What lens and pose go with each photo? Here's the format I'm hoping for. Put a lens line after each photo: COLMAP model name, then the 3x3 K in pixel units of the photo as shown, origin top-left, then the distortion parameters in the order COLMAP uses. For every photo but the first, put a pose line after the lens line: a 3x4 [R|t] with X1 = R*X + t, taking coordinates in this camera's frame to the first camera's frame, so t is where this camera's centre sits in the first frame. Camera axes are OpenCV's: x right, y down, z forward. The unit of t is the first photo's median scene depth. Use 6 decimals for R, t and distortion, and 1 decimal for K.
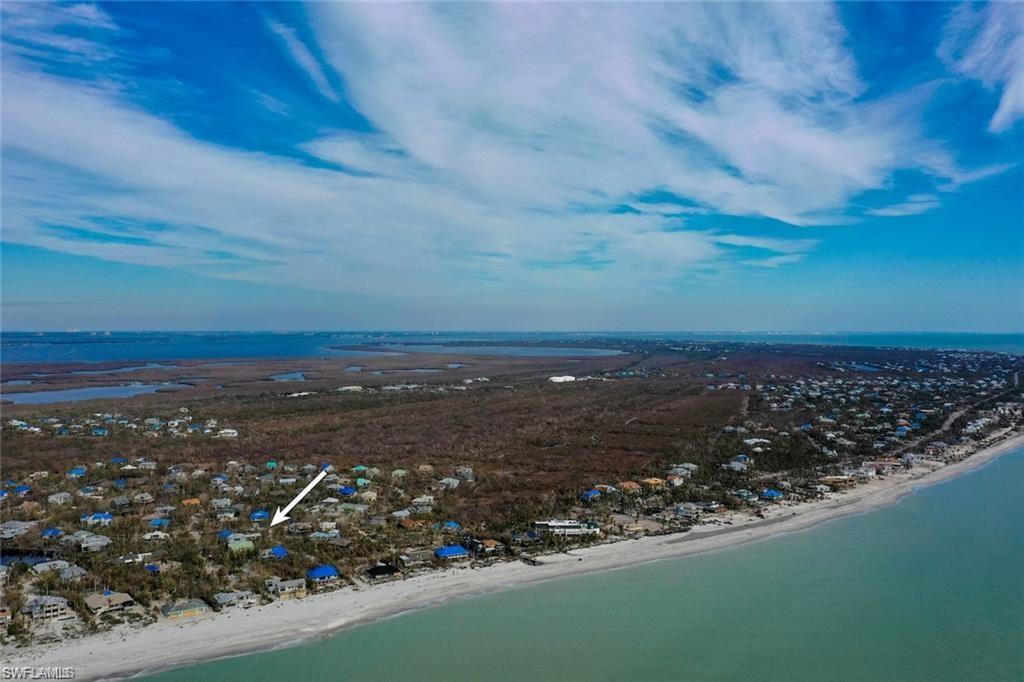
lens RADIAL K [[844.7, 0, 512.0], [0, 844.7, 341.0], [0, 0, 1]] dist [-0.000818, 0.003872]
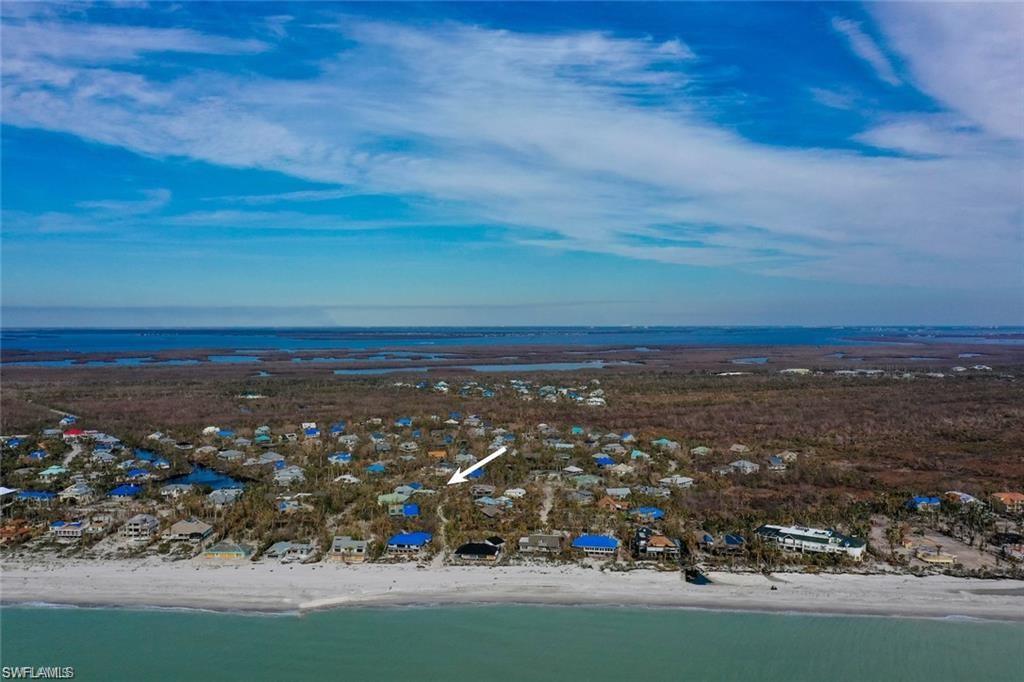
lens RADIAL K [[844.8, 0, 512.5], [0, 844.8, 310.7], [0, 0, 1]] dist [-0.000294, -0.001294]
pose [[0.804472, -0.008752, -0.593926, 0.271936], [-0.011879, 0.999454, -0.030817, 0.071434], [0.593871, 0.031847, 0.803929, 0.354195]]
